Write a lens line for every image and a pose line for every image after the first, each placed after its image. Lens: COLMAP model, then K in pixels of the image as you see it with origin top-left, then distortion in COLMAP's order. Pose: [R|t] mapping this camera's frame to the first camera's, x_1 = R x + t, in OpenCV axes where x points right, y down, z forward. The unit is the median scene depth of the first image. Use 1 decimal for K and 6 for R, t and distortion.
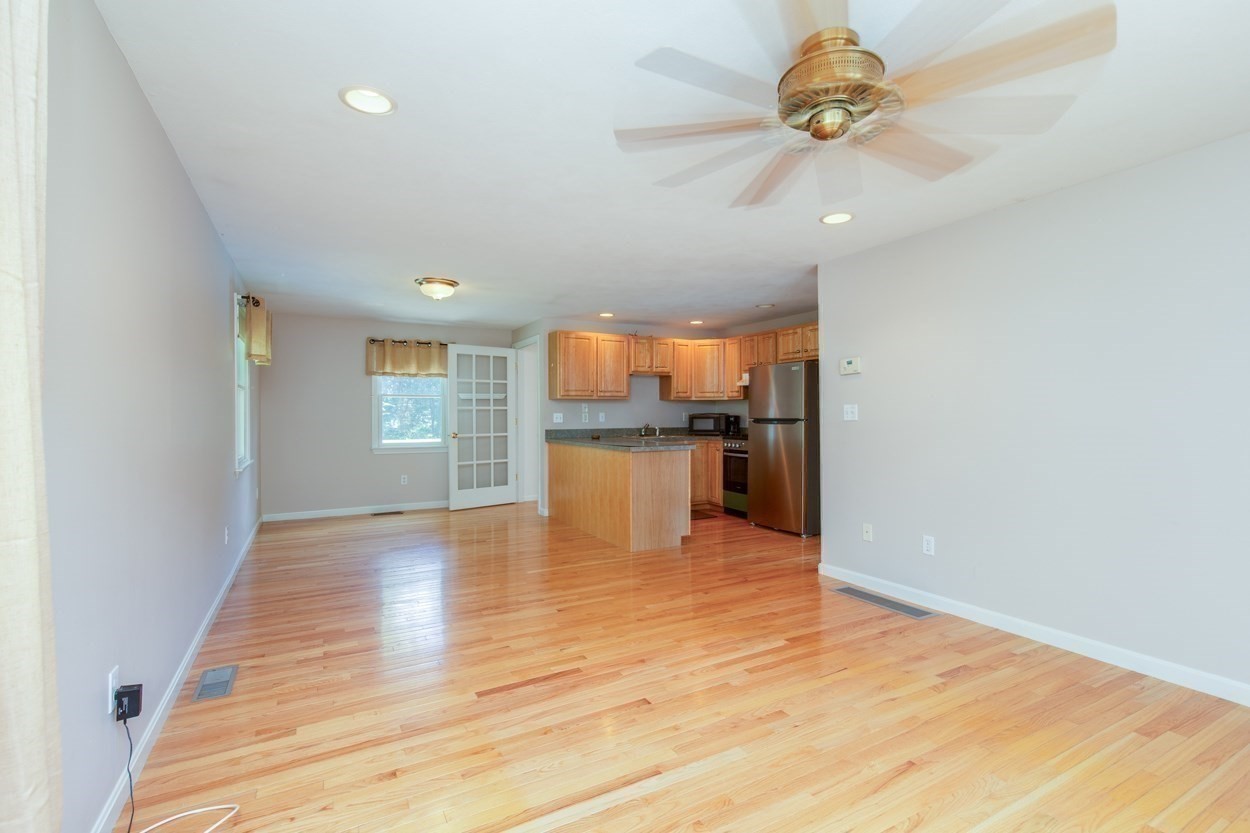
lens RADIAL K [[574.0, 0, 623.3], [0, 574.0, 411.6], [0, 0, 1]] dist [0.005601, -0.001575]
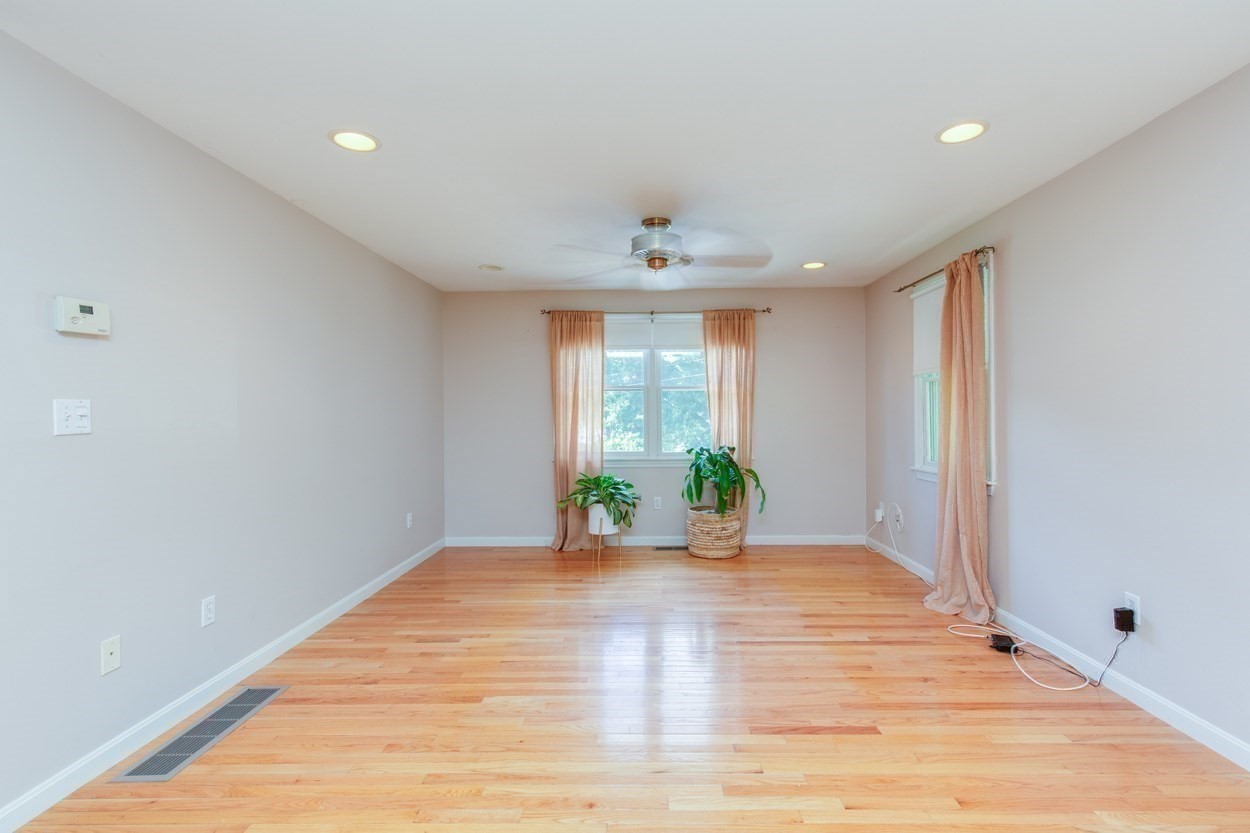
lens RADIAL K [[574.0, 0, 641.0], [0, 574.0, 413.3], [0, 0, 1]] dist [0.005601, -0.001575]
pose [[-0.876234, 0.011421, 0.481750, -0.269878], [0.007933, 0.999926, -0.009277, 0.007932], [-0.481820, -0.004307, -0.876260, 1.438453]]
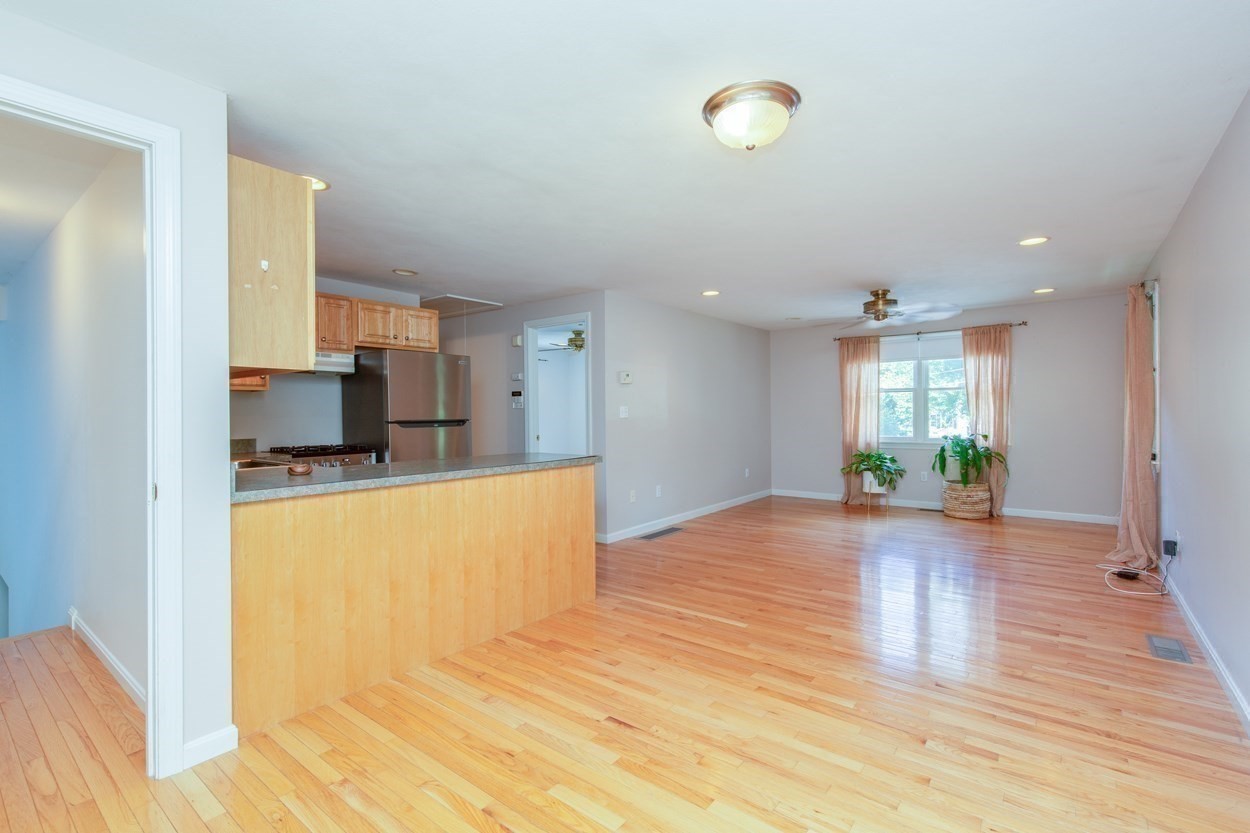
lens RADIAL K [[574.0, 0, 626.0], [0, 574.0, 417.3], [0, 0, 1]] dist [0.005601, -0.001575]
pose [[-0.408496, -0.001581, 0.912759, -1.013085], [0.005804, 0.999974, 0.004330, 0.010079], [-0.912742, 0.007066, -0.408476, 1.878067]]
